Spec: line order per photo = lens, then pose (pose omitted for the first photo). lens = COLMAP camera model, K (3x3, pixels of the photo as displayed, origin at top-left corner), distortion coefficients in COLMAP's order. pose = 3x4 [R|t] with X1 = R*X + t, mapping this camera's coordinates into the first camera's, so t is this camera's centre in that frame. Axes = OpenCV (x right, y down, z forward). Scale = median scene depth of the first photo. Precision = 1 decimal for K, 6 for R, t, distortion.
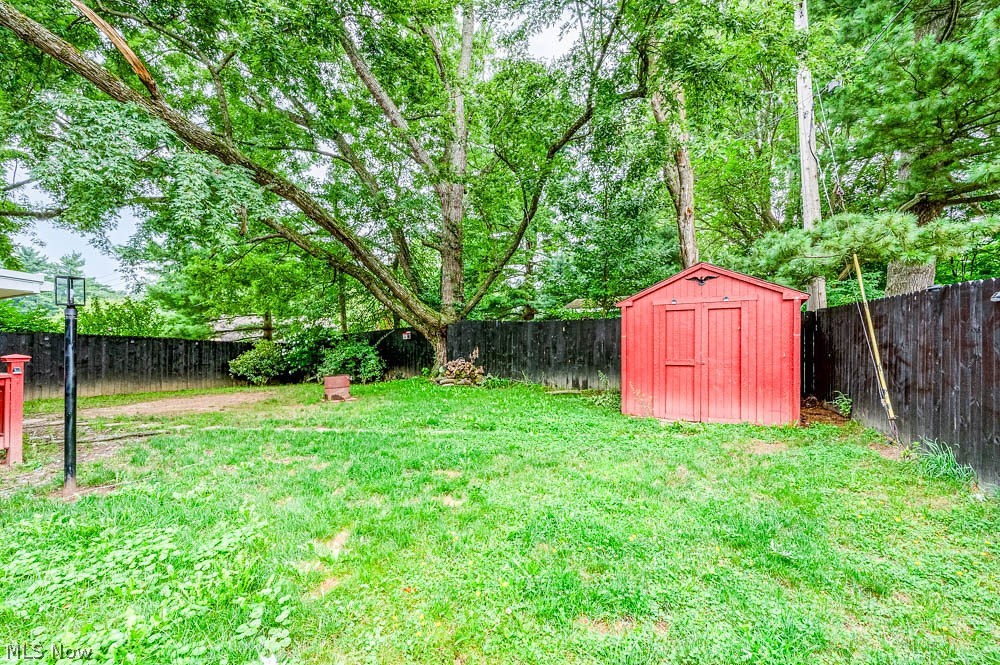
lens RADIAL K [[400.1, 0, 524.8], [0, 400.1, 350.5], [0, 0, 1]] dist [0.002132, -0.000502]
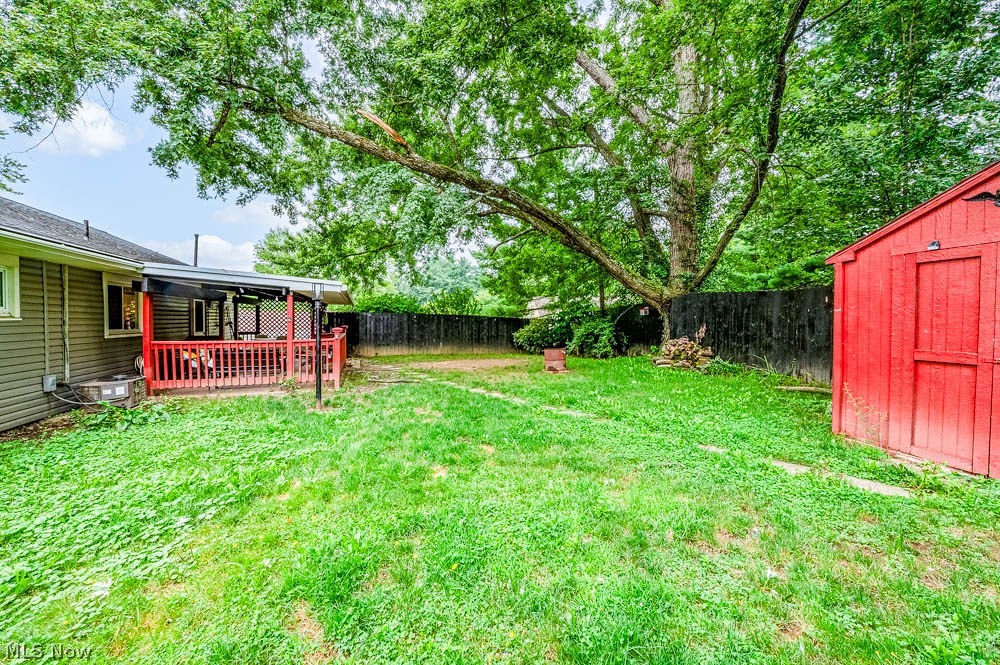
lens RADIAL K [[400.1, 0, 501.3], [0, 400.1, 331.3], [0, 0, 1]] dist [0.002132, -0.000502]
pose [[0.712490, 0.020578, -0.701381, 0.170377], [-0.010447, 0.999770, 0.018721, -0.004583], [0.701605, -0.006011, 0.712541, 0.098721]]
